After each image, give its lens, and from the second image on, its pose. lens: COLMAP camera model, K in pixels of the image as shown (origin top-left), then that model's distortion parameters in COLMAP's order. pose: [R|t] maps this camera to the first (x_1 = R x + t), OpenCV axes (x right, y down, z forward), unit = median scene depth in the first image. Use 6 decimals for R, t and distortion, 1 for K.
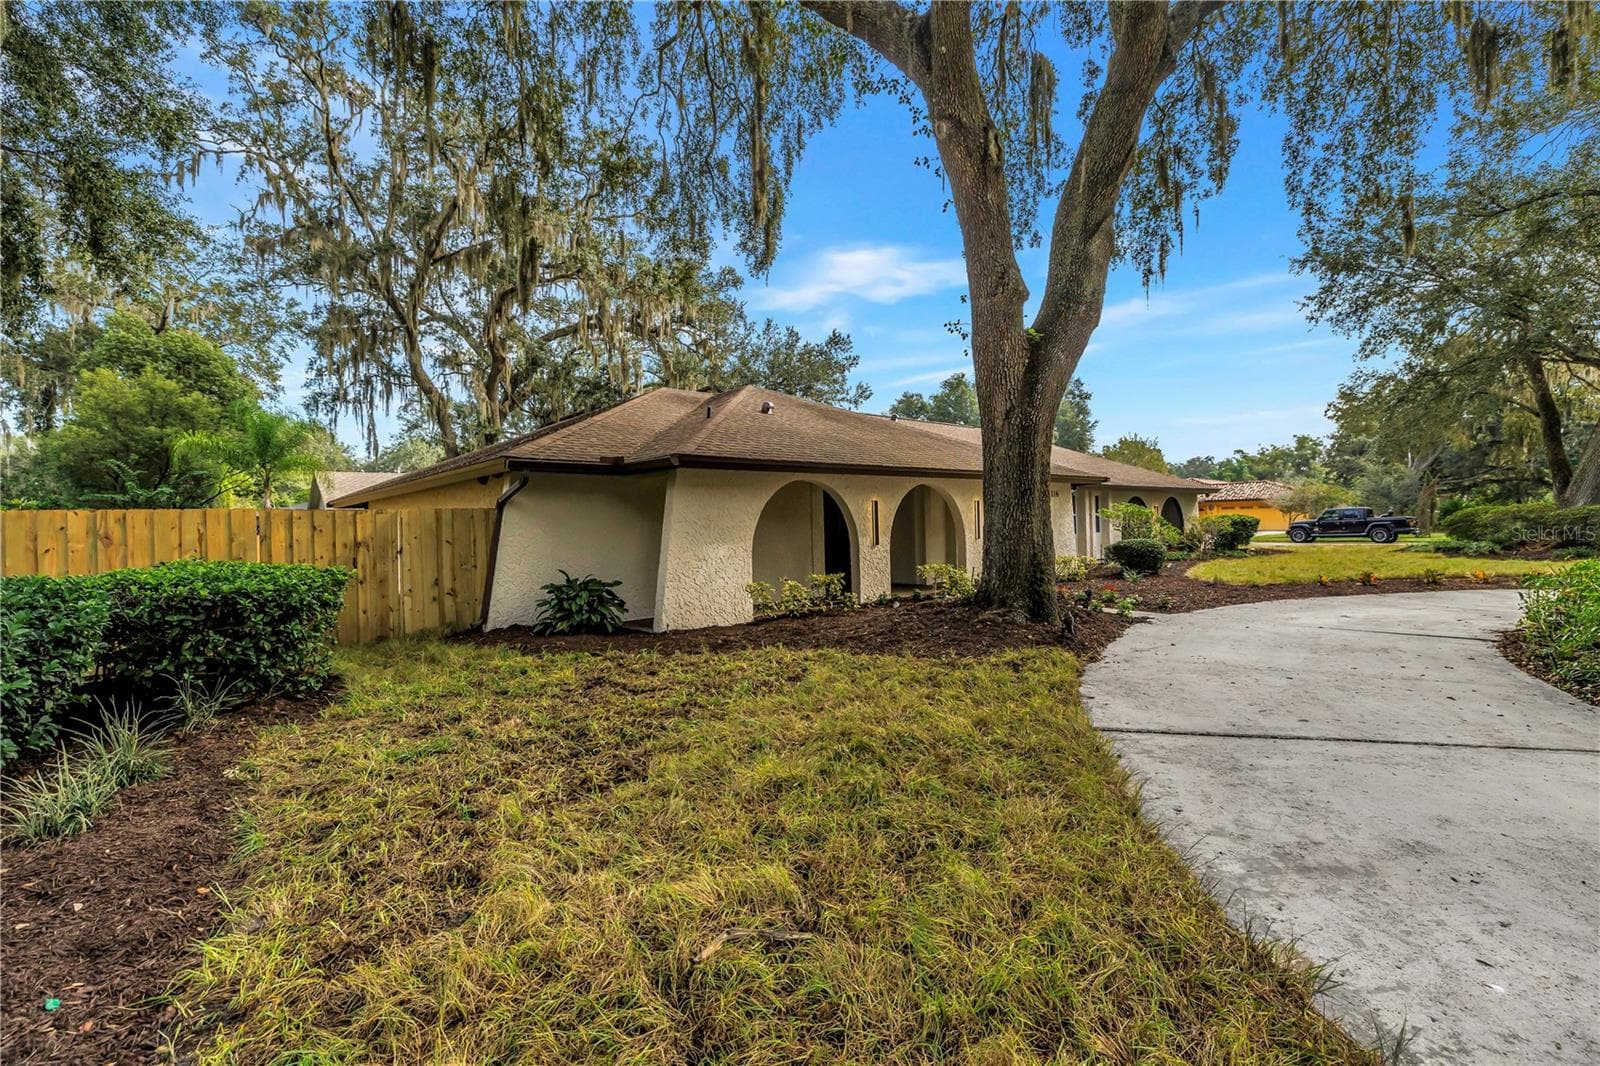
lens RADIAL K [[750.9, 0, 841.5], [0, 750.9, 521.3], [0, 0, 1]] dist [0.001661, 0.000324]
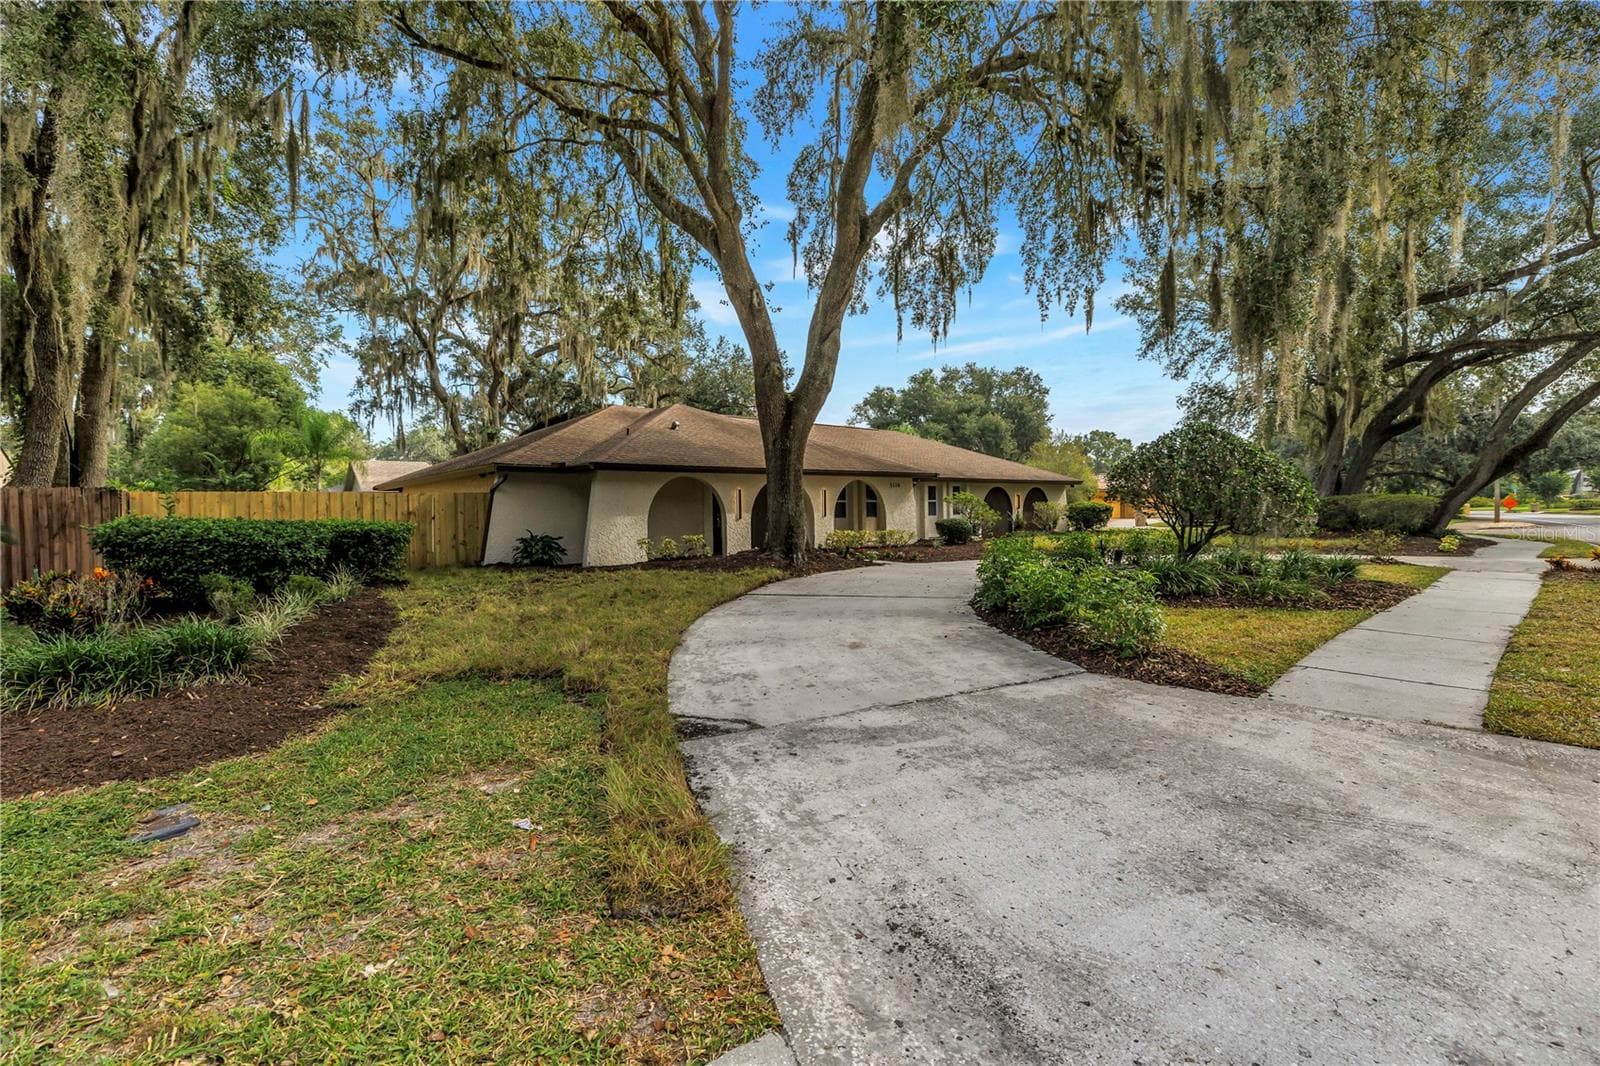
lens RADIAL K [[698.9, 0, 793.4], [0, 698.9, 508.7], [0, 0, 1]] dist [0.000821, -0.000139]
pose [[0.999421, 0.009986, -0.032540, 0.087234], [-0.009864, 0.999944, 0.003915, 0.001854], [0.032577, -0.003592, 0.999463, -0.174786]]
